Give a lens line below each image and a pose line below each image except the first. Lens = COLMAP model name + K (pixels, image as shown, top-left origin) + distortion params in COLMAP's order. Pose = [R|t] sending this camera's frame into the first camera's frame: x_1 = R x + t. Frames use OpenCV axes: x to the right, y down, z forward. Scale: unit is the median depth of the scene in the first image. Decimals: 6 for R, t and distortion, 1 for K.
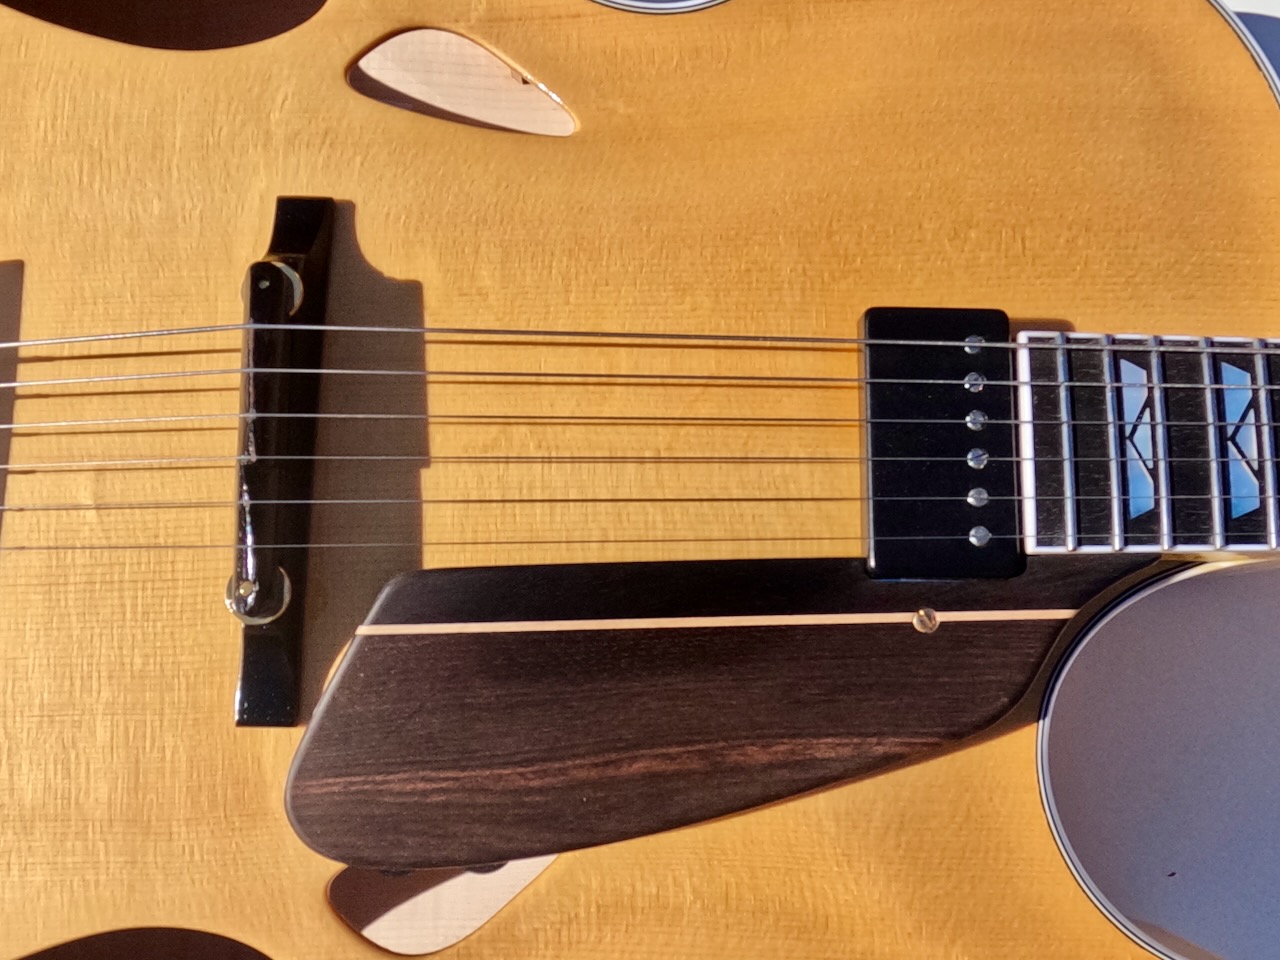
lens RADIAL K [[1239.5, 0, 640.0], [0, 1239.5, 480.0], [0, 0, 1]] dist [0.004625, -0.005252]
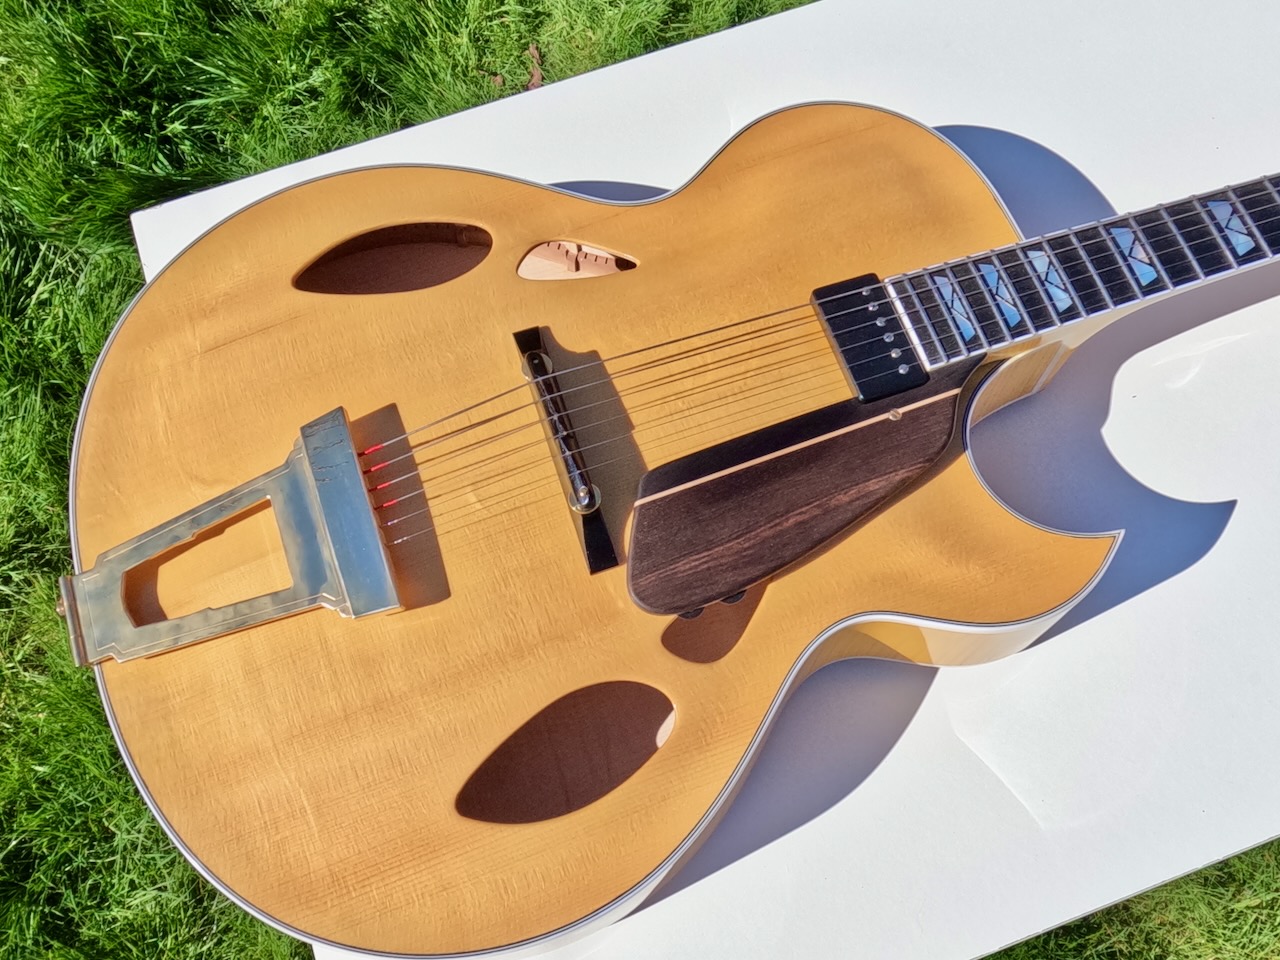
lens RADIAL K [[1239.5, 0, 640.0], [0, 1239.5, 480.0], [0, 0, 1]] dist [0.004625, -0.005252]
pose [[0.942334, -0.309522, 0.127290, -0.457014], [0.330450, 0.920752, -0.207407, 0.495287], [-0.053006, 0.237510, 0.969938, -0.931207]]
